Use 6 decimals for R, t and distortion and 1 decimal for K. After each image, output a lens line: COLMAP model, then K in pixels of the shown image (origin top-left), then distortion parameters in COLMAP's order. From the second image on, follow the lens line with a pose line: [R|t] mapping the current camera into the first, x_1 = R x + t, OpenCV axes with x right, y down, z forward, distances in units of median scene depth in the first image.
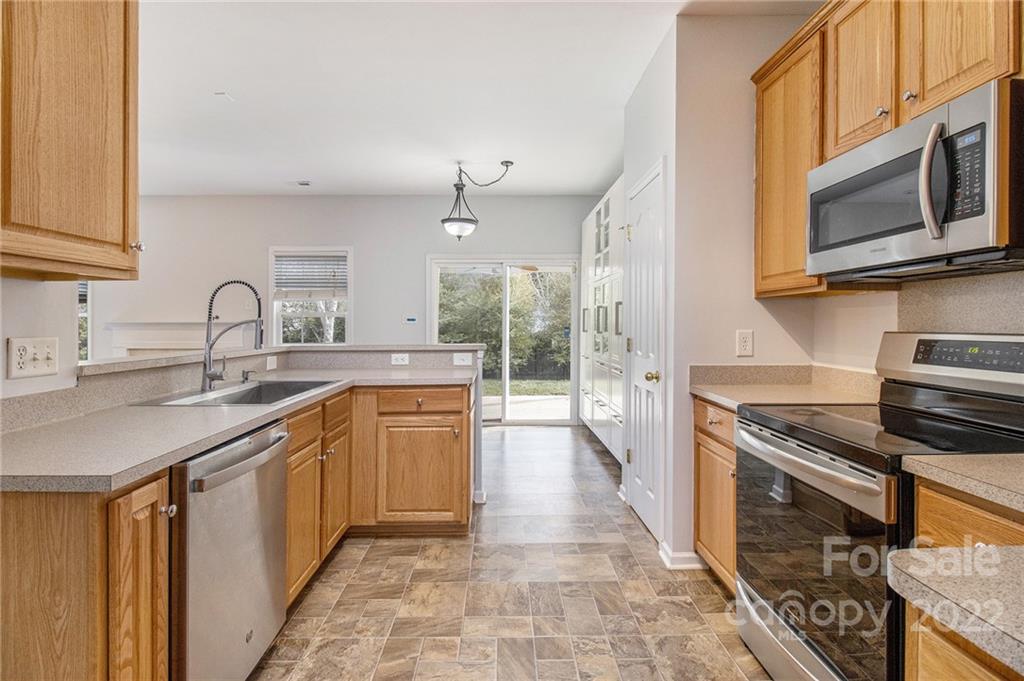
lens RADIAL K [[480.8, 0, 510.3], [0, 480.8, 320.5], [0, 0, 1]] dist [-0.000090, -0.000754]
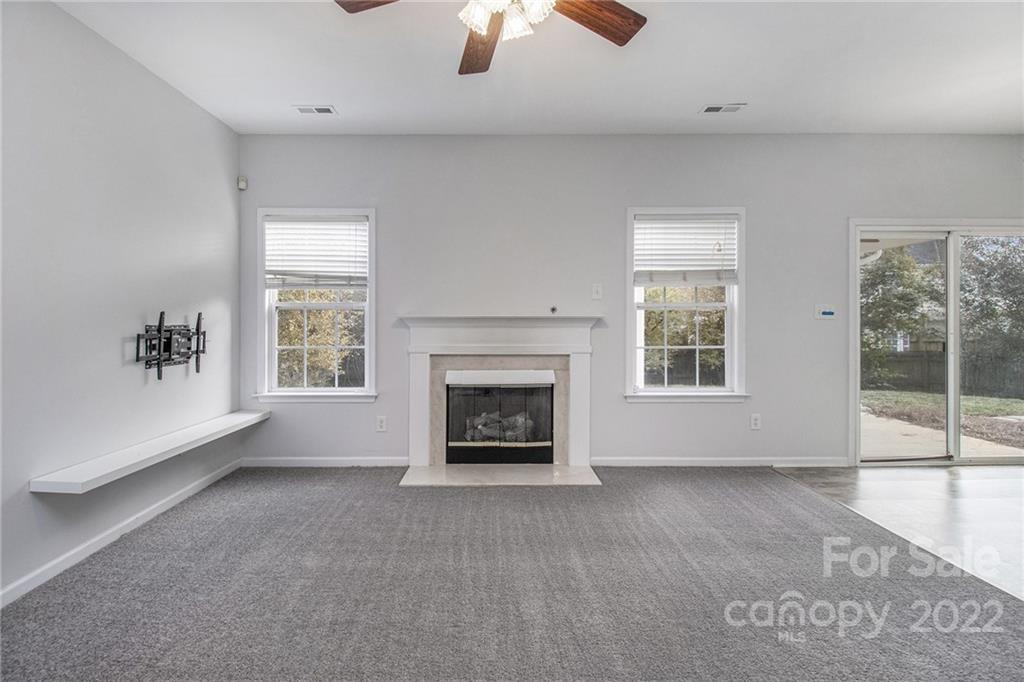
lens RADIAL K [[480.8, 0, 523.3], [0, 480.8, 314.9], [0, 0, 1]] dist [-0.000090, -0.000754]
pose [[0.999887, -0.000802, -0.014997, -1.351198], [0.000773, 0.999998, -0.001911, 0.005396], [0.014998, 0.001899, 0.999886, 0.634764]]
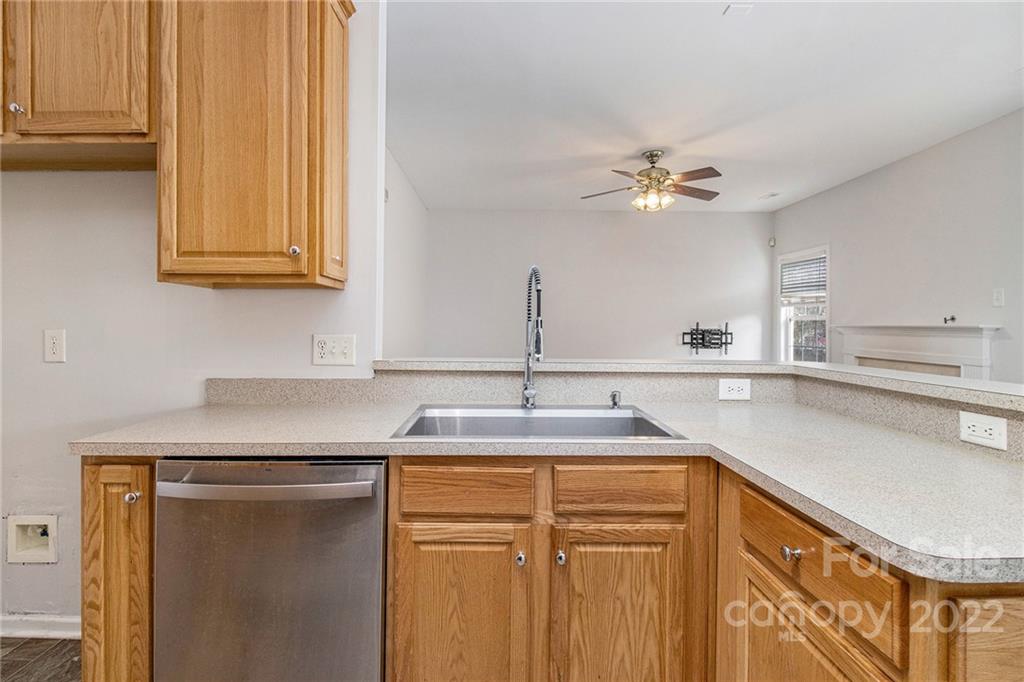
lens RADIAL K [[480.8, 0, 494.4], [0, 480.8, 322.8], [0, 0, 1]] dist [-0.000090, -0.000754]
pose [[-0.009867, -0.001139, -0.999951, 0.145930], [-0.002331, 0.999997, -0.001117, 0.002551], [0.999949, 0.002320, -0.009869, 0.750287]]
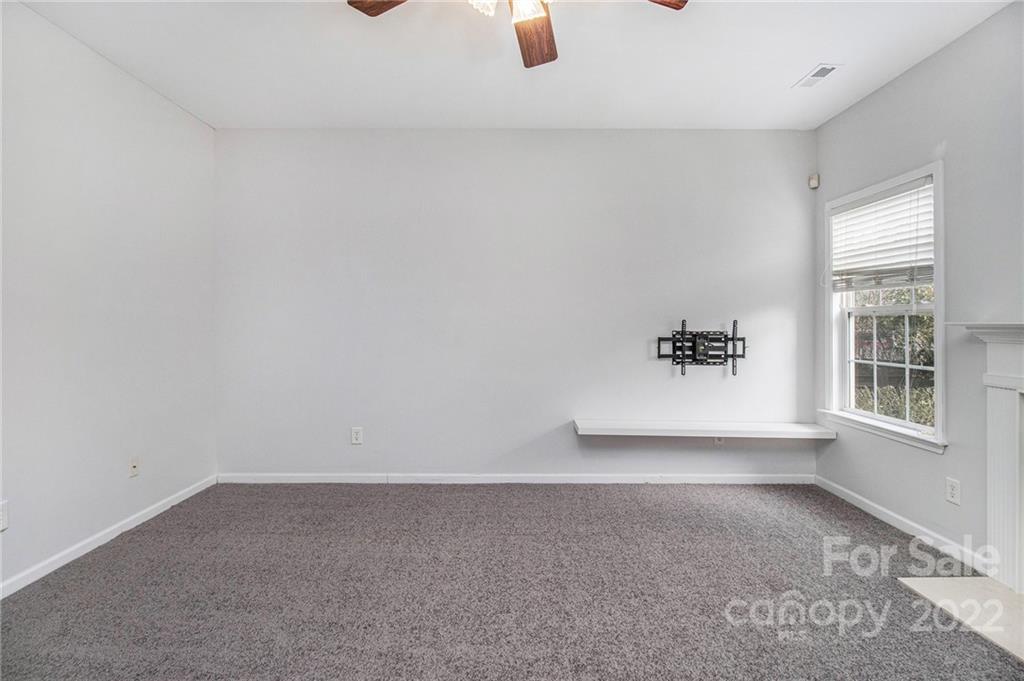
lens RADIAL K [[480.8, 0, 497.8], [0, 480.8, 323.5], [0, 0, 1]] dist [-0.000090, -0.000754]
pose [[-0.040144, 0.000416, -0.999194, -0.824560], [0.002429, 0.999997, 0.000319, 0.003451], [0.999191, -0.002414, -0.040145, 1.243788]]
